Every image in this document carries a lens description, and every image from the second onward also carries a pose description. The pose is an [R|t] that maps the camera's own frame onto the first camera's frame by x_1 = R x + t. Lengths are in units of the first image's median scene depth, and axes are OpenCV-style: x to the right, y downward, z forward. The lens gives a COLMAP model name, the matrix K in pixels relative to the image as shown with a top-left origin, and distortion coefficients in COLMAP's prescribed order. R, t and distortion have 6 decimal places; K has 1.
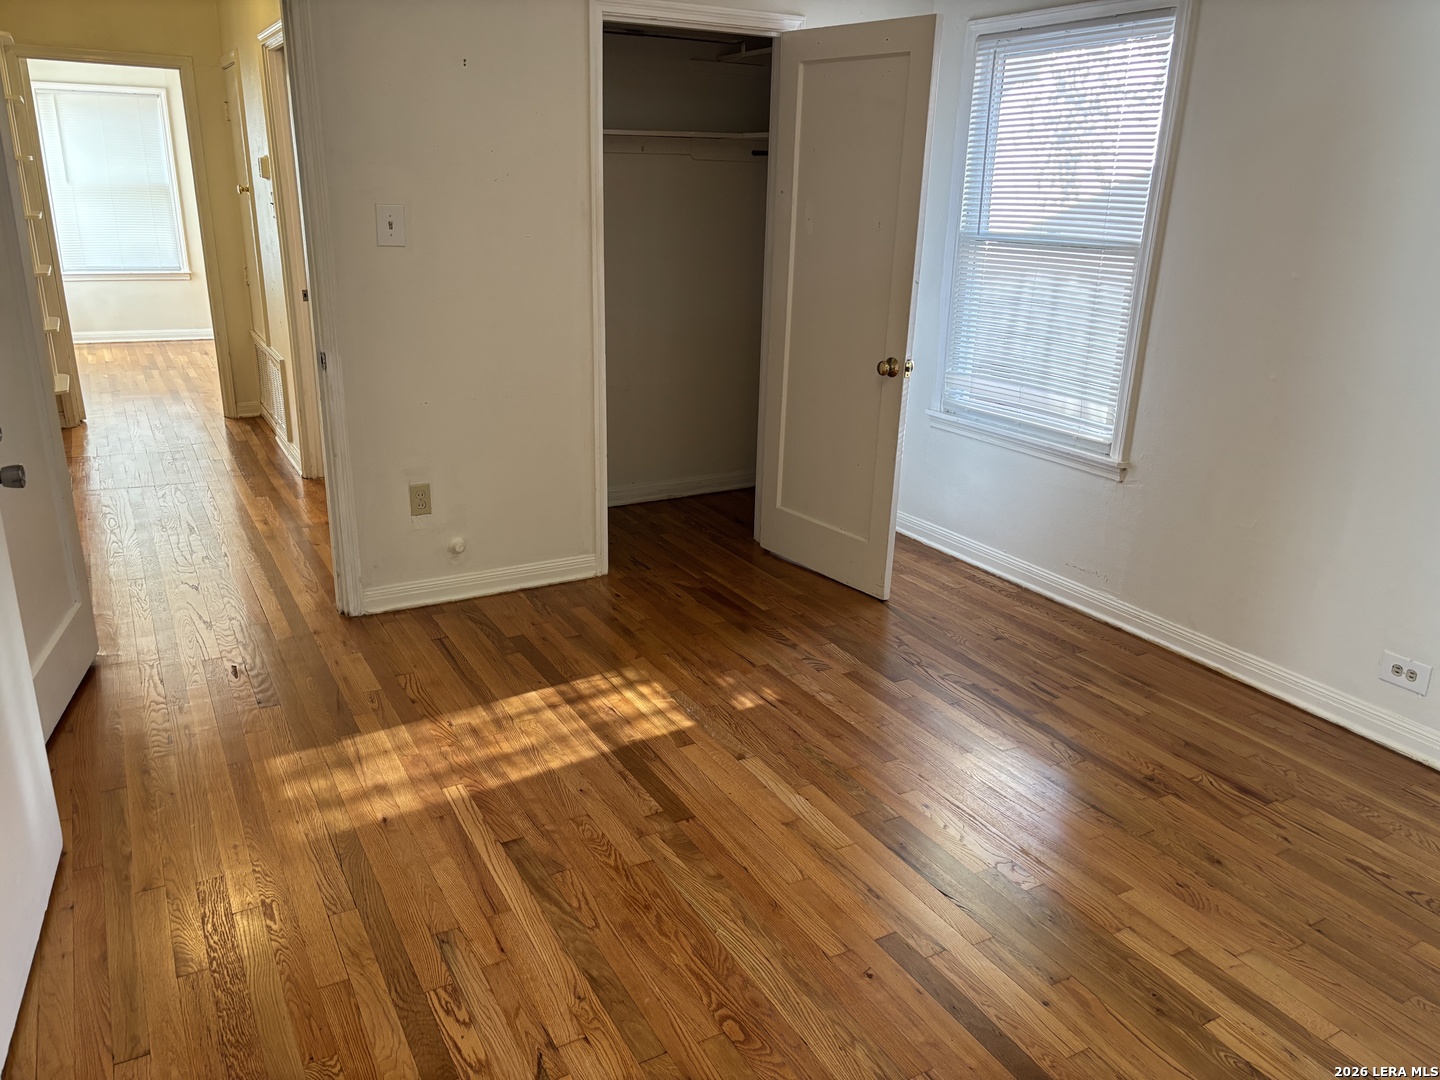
lens RADIAL K [[1074.1, 0, 729.9], [0, 1074.1, 542.1], [0, 0, 1]] dist [0.089508, -0.108283]
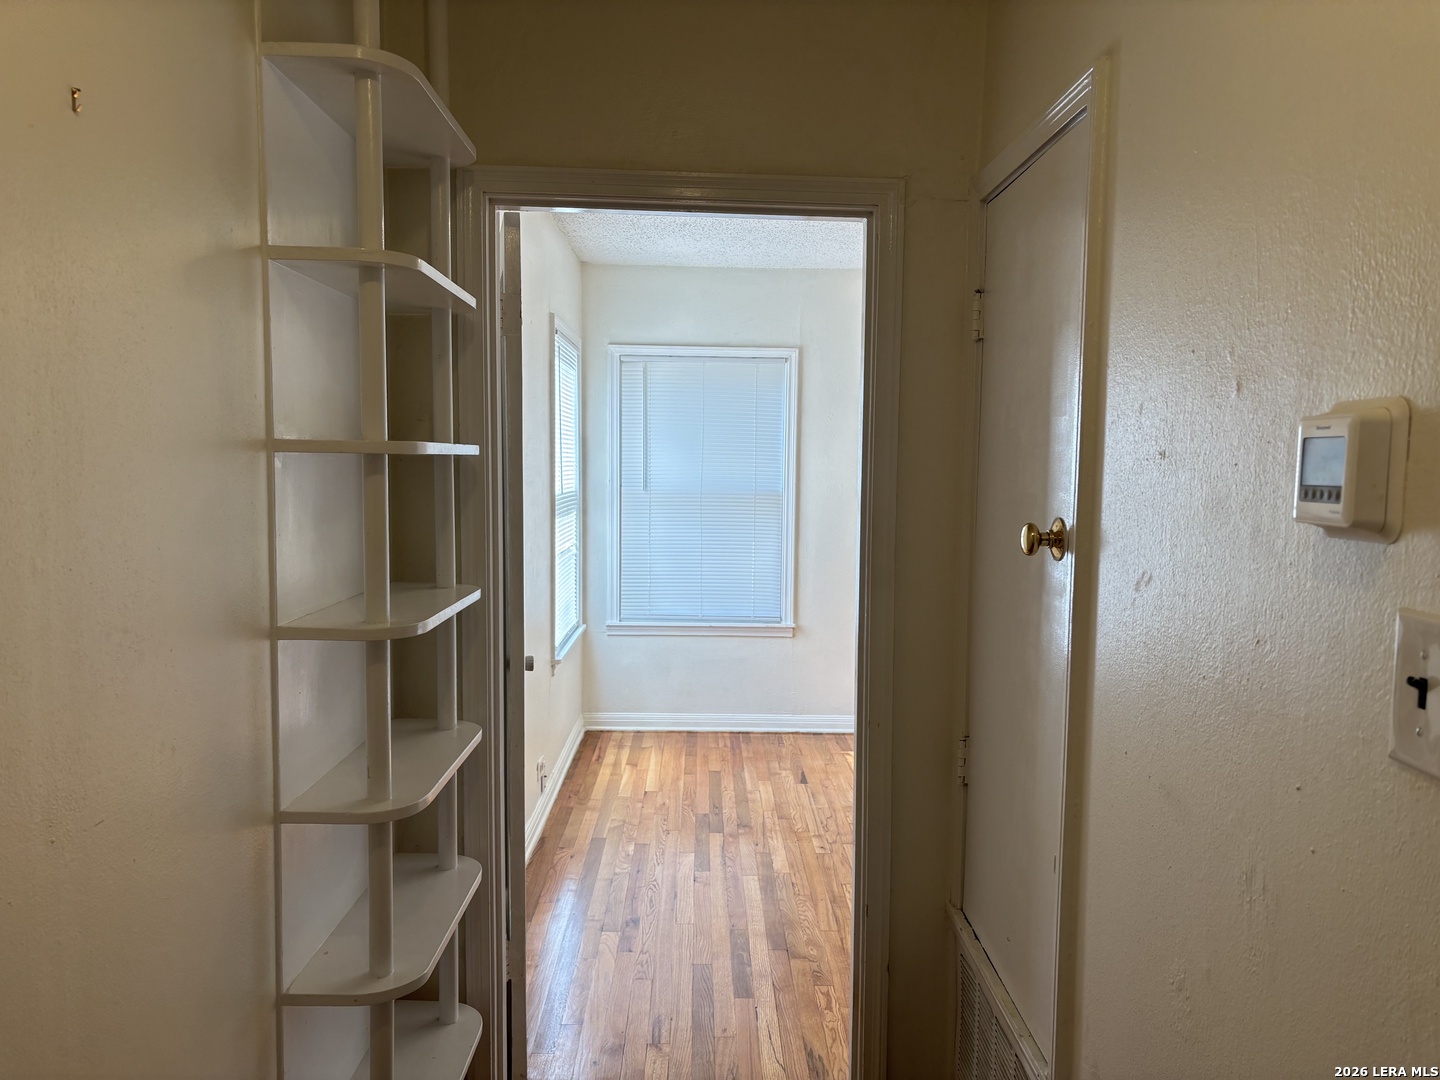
lens RADIAL K [[1074.1, 0, 729.9], [0, 1074.1, 542.1], [0, 0, 1]] dist [0.089508, -0.108283]
pose [[0.881408, 0.021180, -0.471882, -0.791702], [-0.138857, 0.966472, -0.215987, -0.514831], [0.451486, 0.255897, 0.854797, 1.487363]]
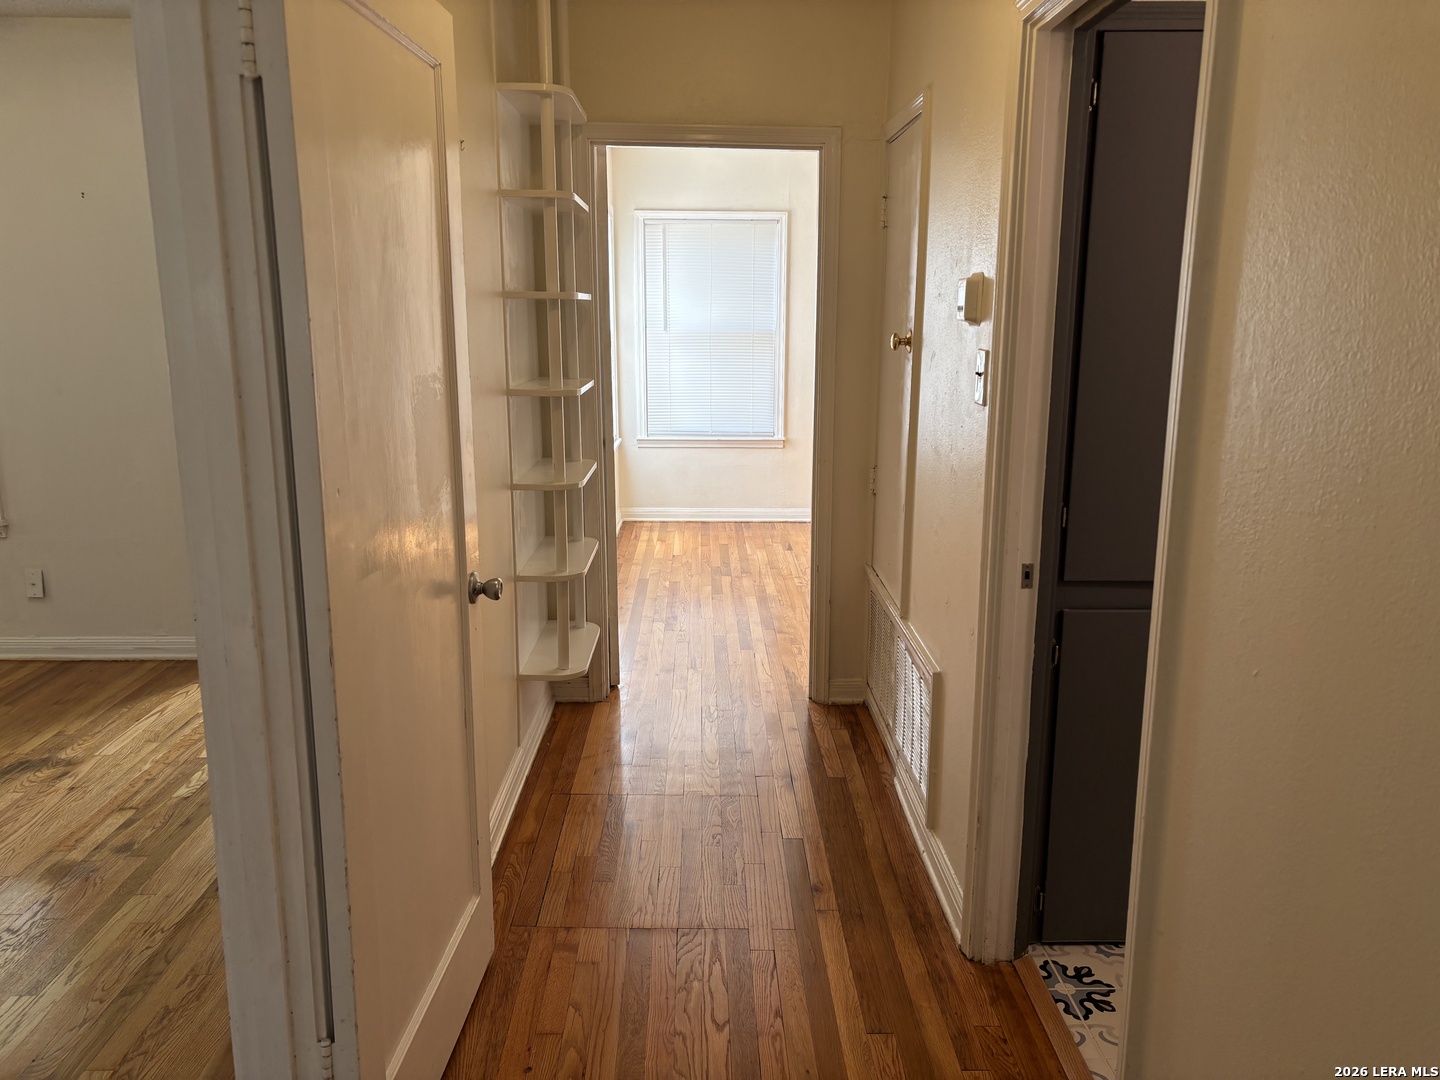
lens RADIAL K [[1074.1, 0, 729.9], [0, 1074.1, 542.1], [0, 0, 1]] dist [0.089508, -0.108283]
pose [[0.881930, 0.078530, -0.464793, -0.535786], [-0.131257, 0.987940, -0.082138, -0.343422], [0.452737, 0.133448, 0.881601, 1.017082]]
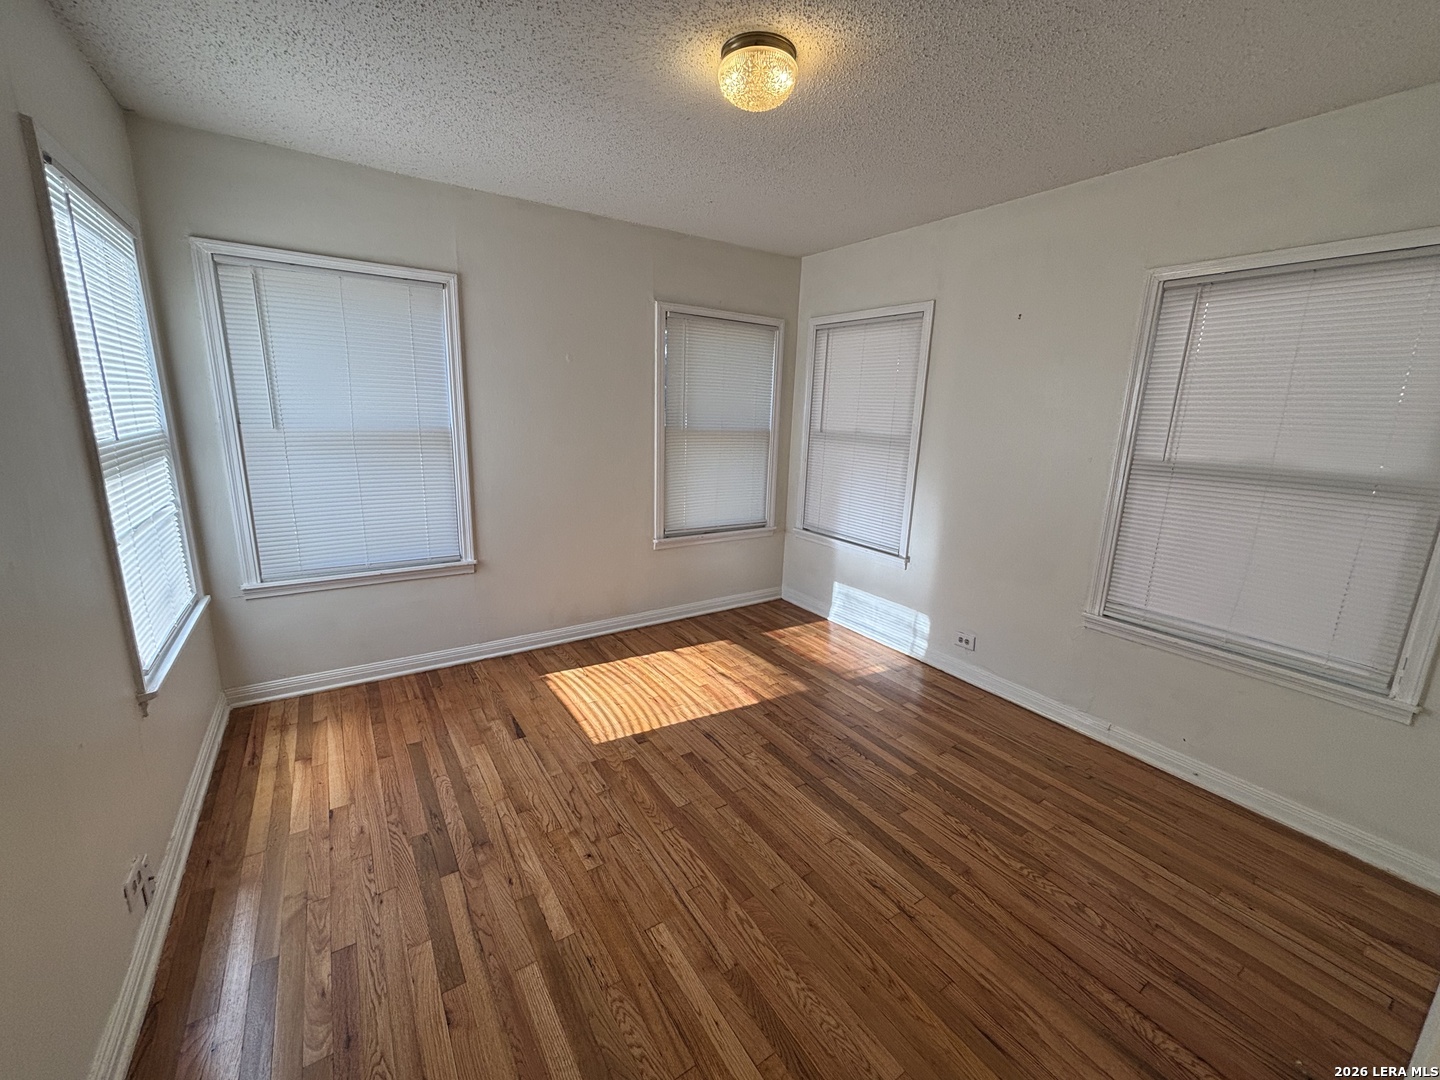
lens RADIAL K [[586.3, 0, 722.5], [0, 586.3, 537.1], [0, 0, 1]] dist [-0.025855, 0.013778]
pose [[0.997251, -0.010744, 0.073317, -1.240723], [0.017896, 0.995065, -0.097600, -0.744093], [-0.071907, 0.098644, 0.992521, 2.155993]]
